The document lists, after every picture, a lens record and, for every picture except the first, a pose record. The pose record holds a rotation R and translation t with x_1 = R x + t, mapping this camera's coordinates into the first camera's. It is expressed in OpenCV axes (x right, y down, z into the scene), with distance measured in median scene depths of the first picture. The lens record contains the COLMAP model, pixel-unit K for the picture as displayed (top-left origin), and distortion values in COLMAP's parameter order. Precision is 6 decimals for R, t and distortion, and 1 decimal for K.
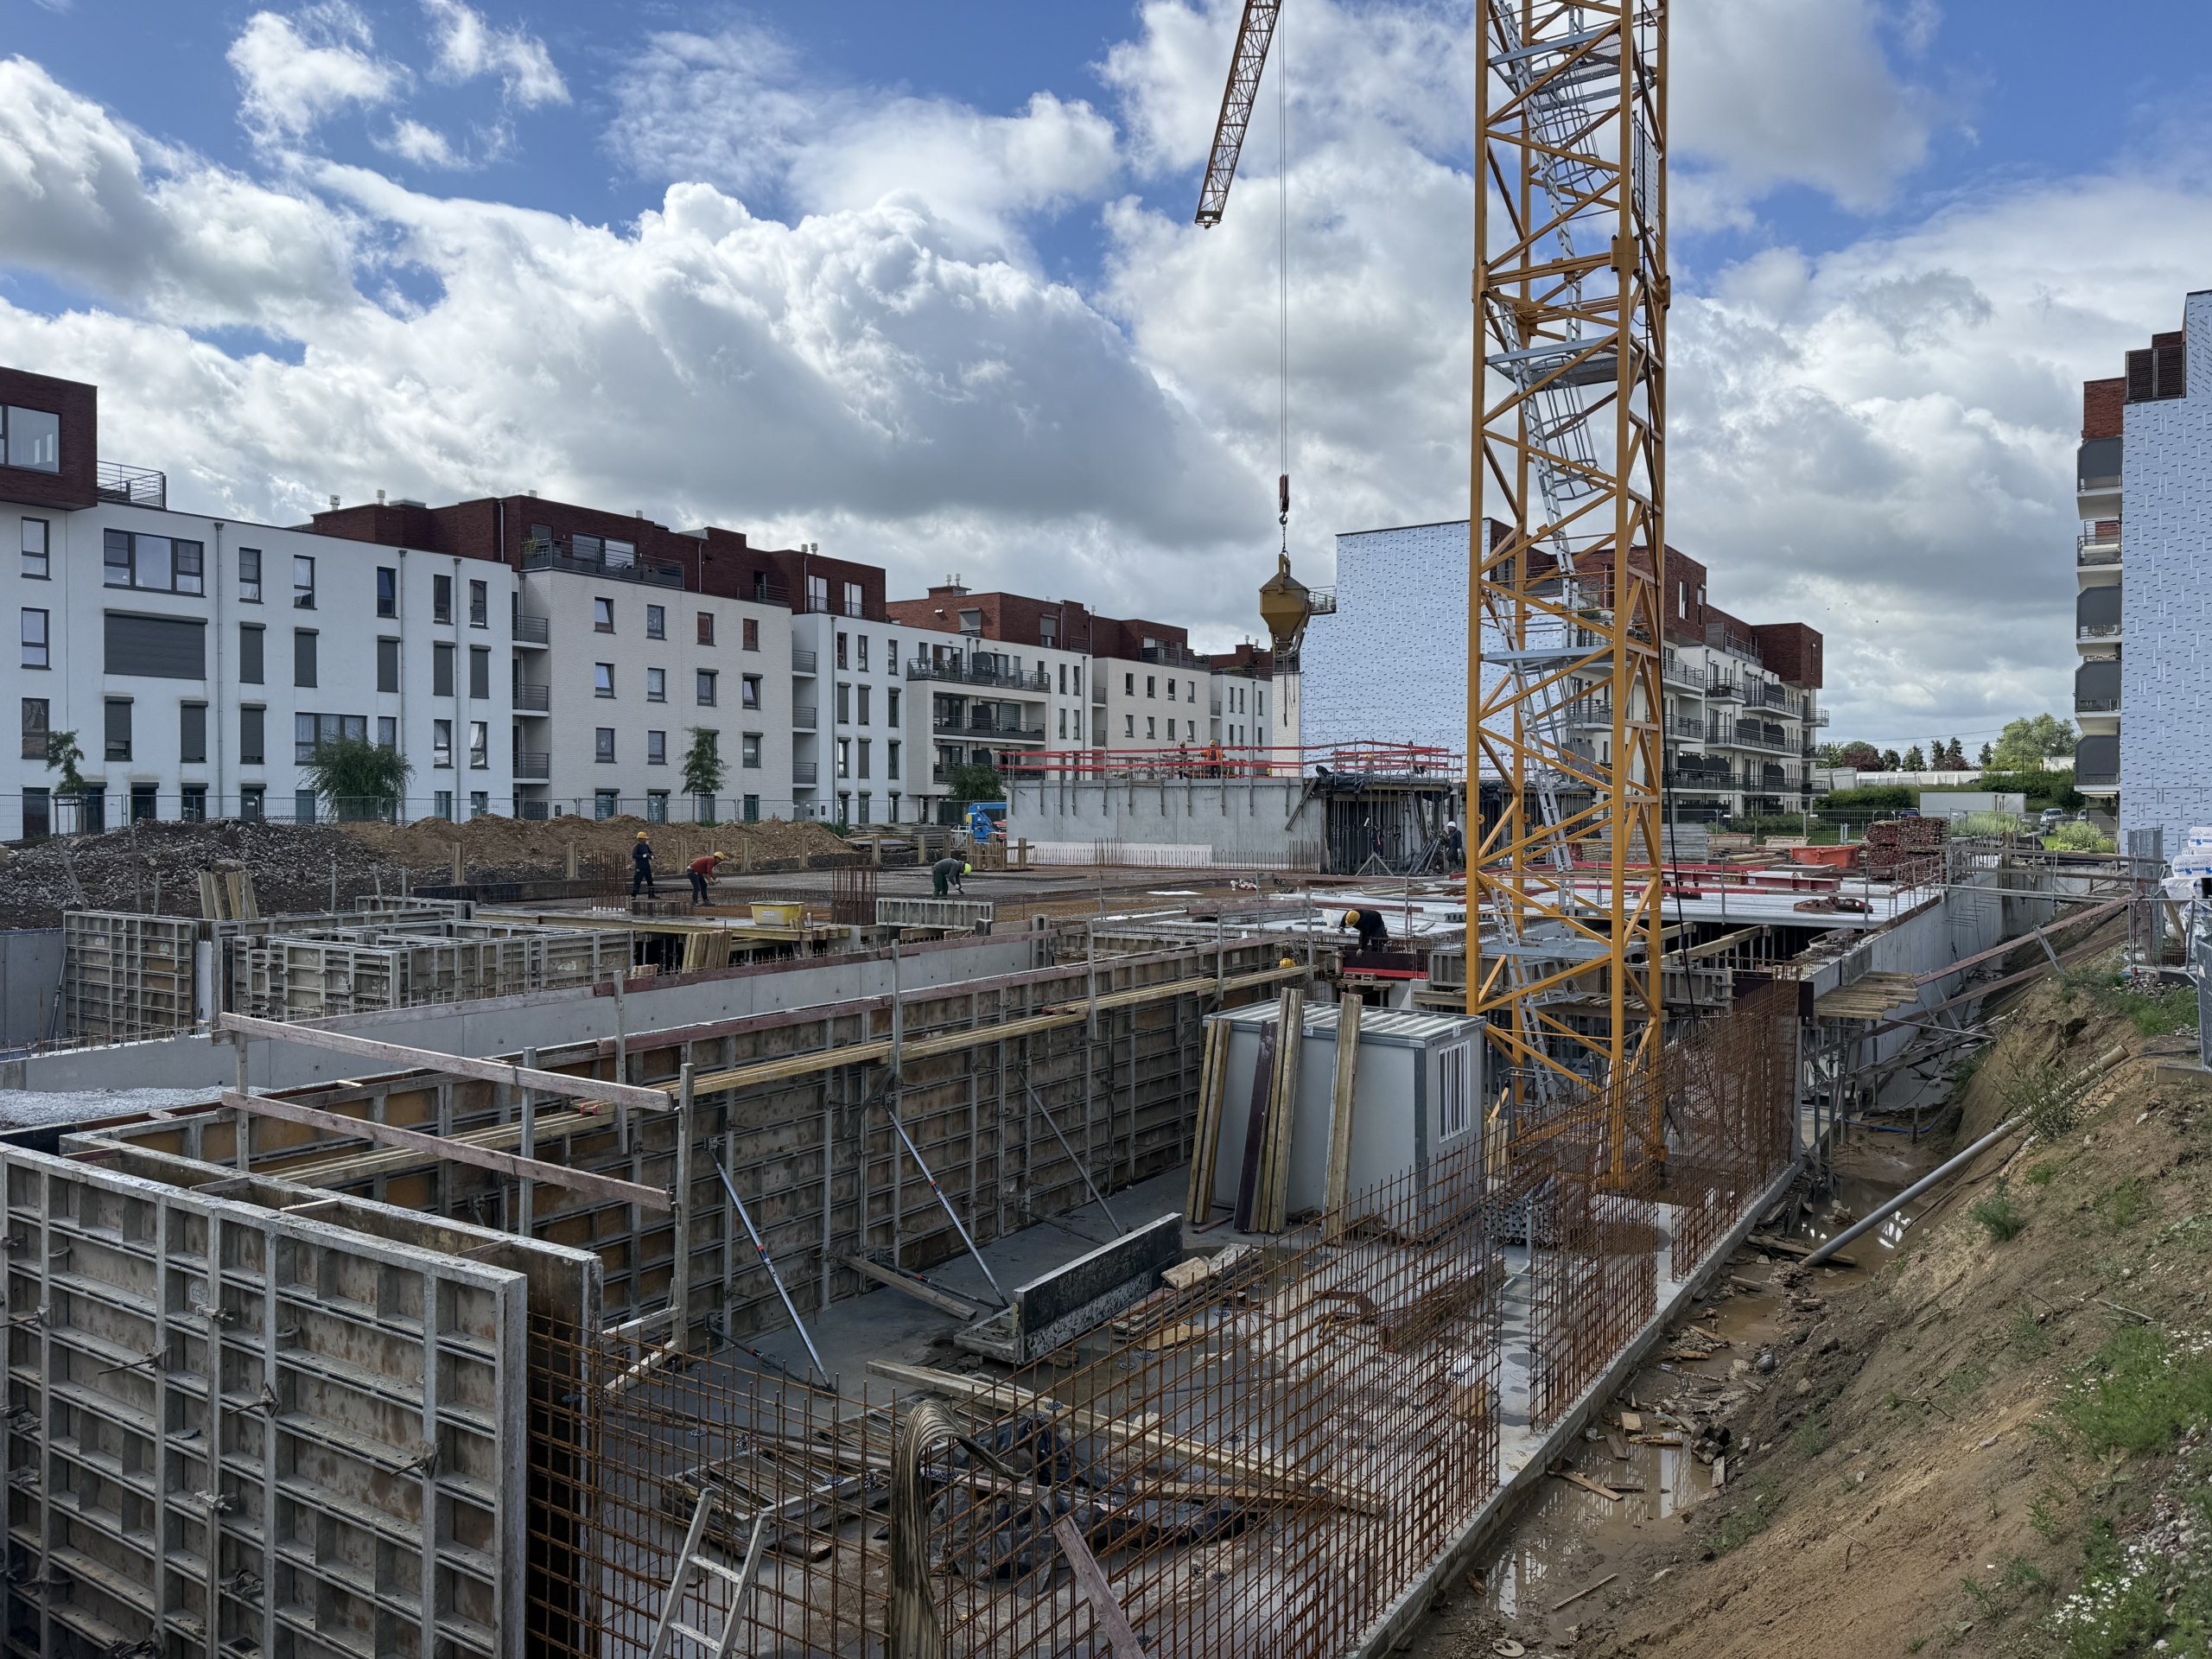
lens RADIAL K [[1540.8, 0, 1114.9], [0, 1540.8, 830.0], [0, 0, 1]] dist [0.051625, -0.063137]
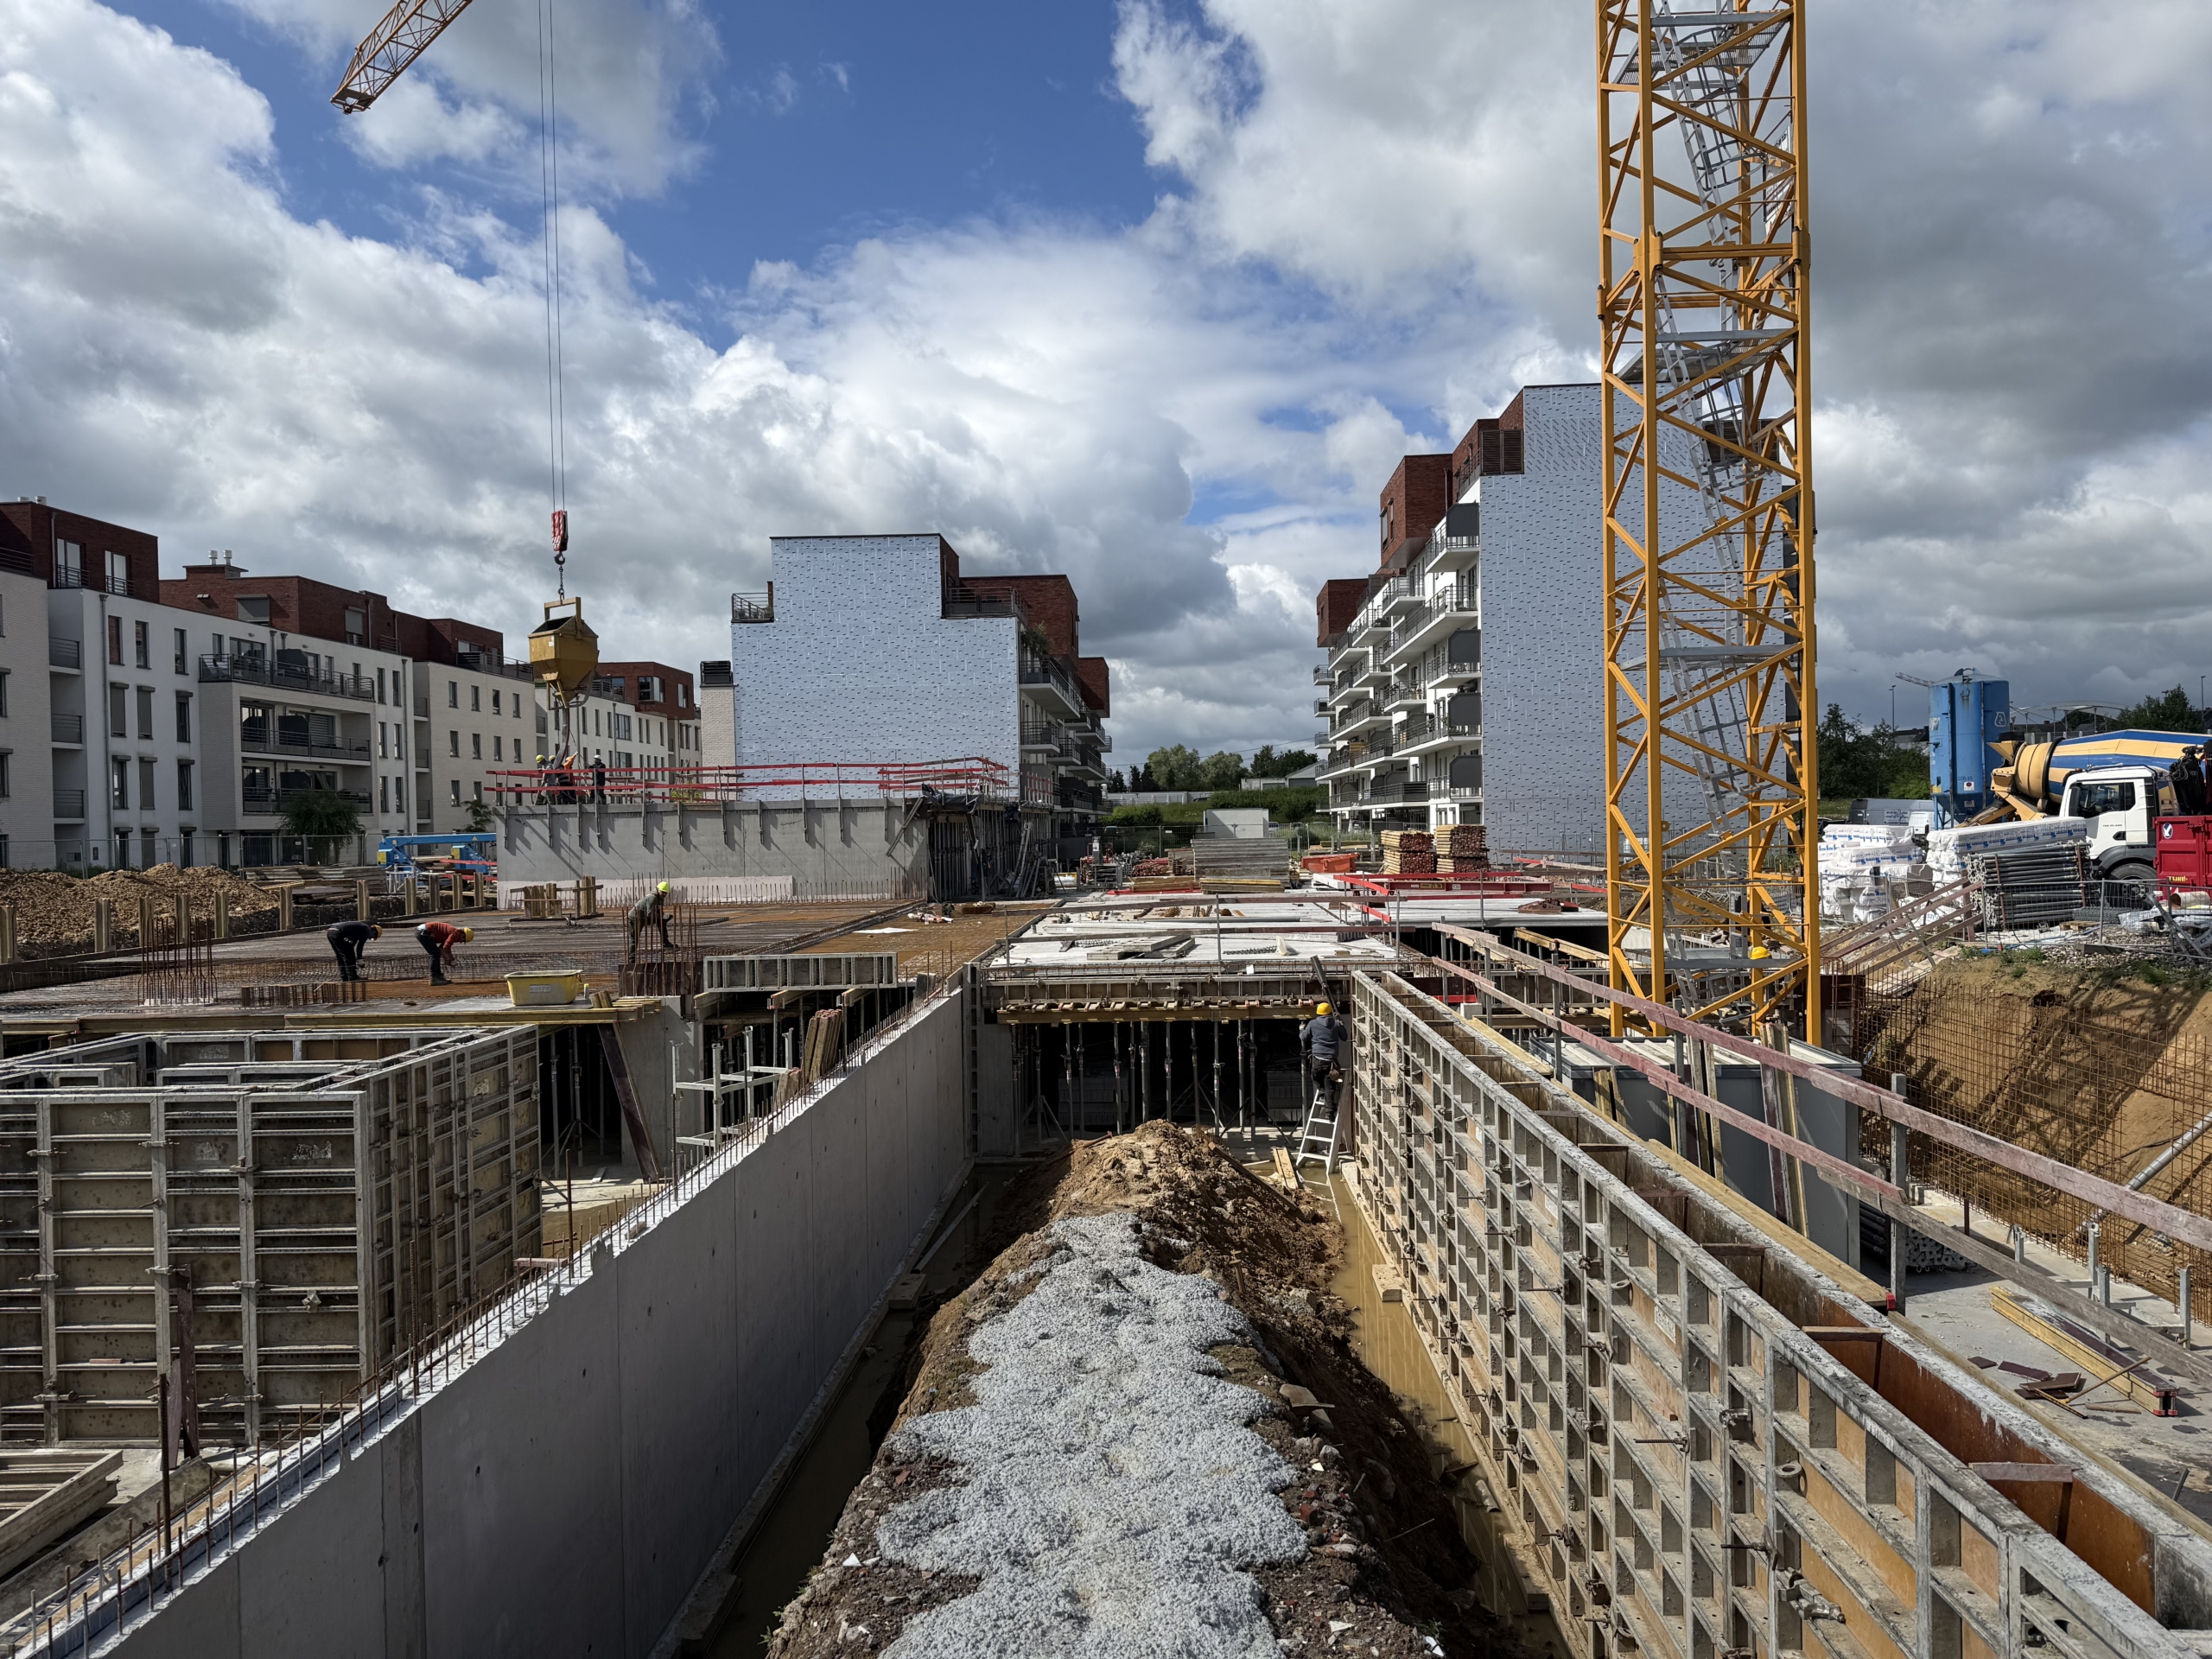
lens RADIAL K [[1540.8, 0, 1122.5], [0, 1540.8, 837.7], [0, 0, 1]] dist [0.051625, -0.063137]
pose [[0.856698, -0.024696, 0.515227, -0.154067], [0.030762, 0.999521, -0.003241, -0.002275], [-0.514900, 0.018626, 0.857048, 0.101385]]
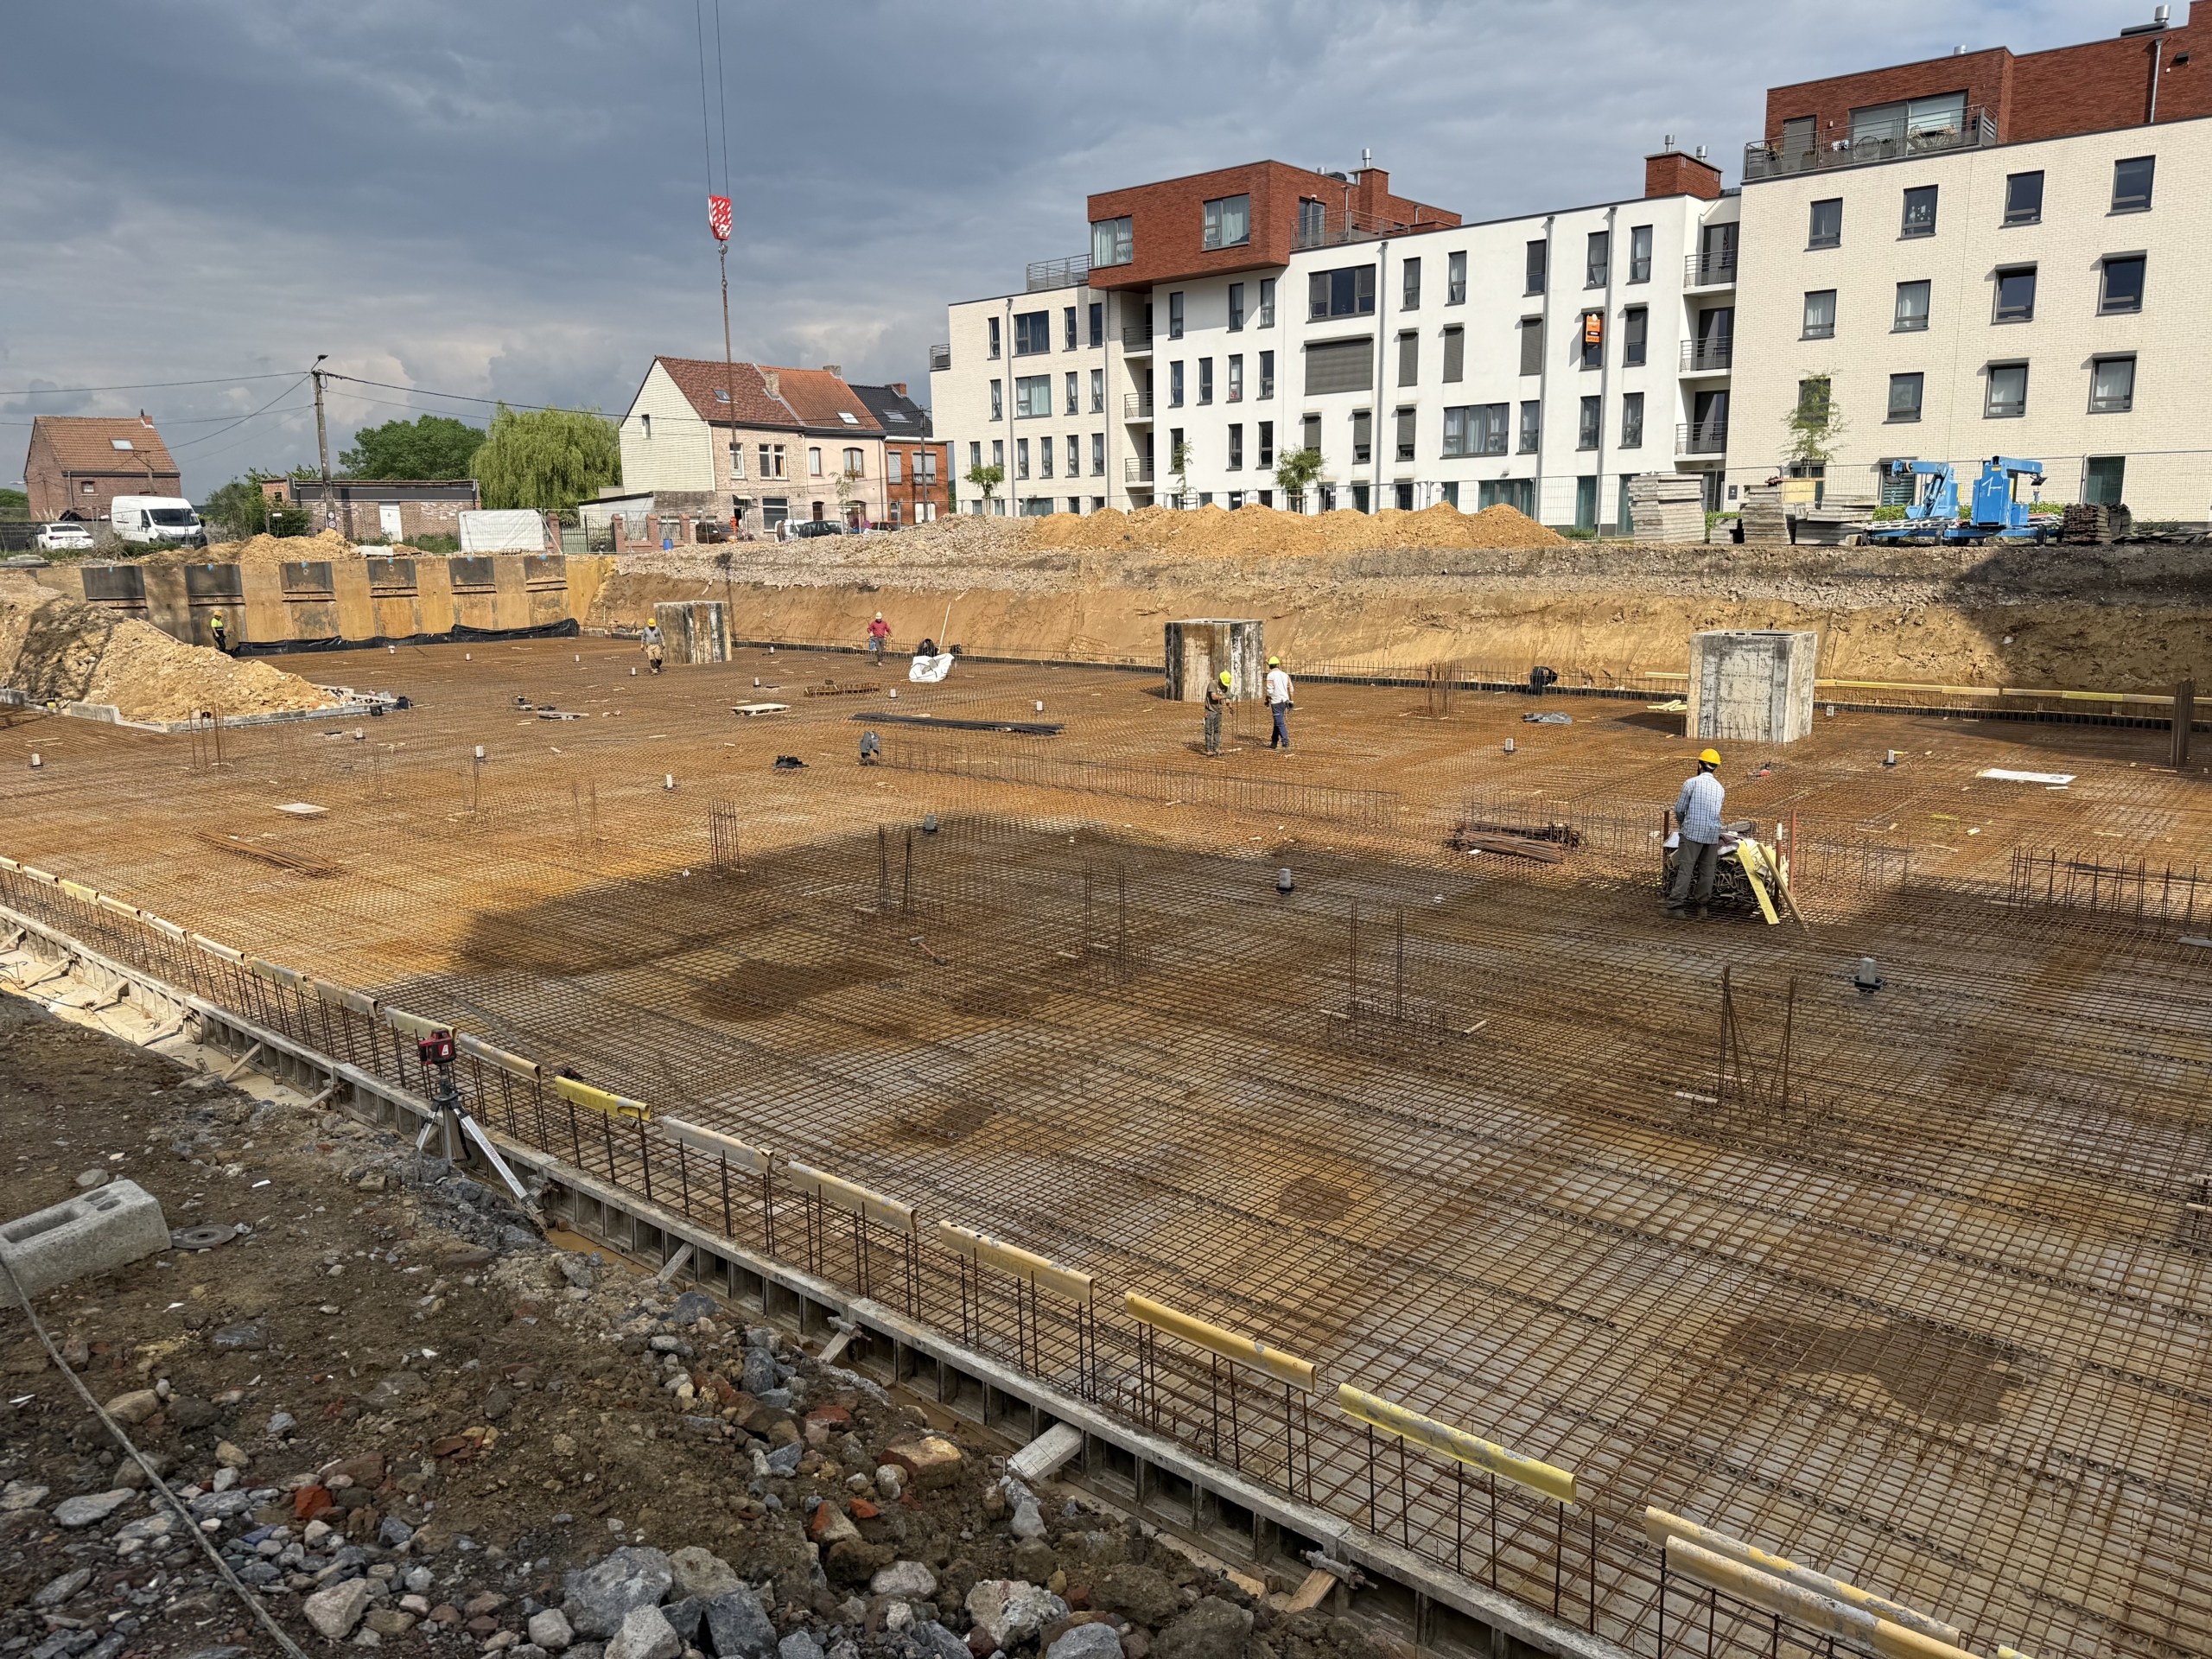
lens RADIAL K [[1540.8, 0, 1085.7], [0, 1540.8, 843.6], [0, 0, 1]] dist [0.051625, -0.063137]
pose [[-0.140435, 0.212107, -0.967103, 0.447946], [0.011796, 0.977072, 0.212581, -0.008224], [0.990020, 0.018446, -0.139717, 0.658953]]
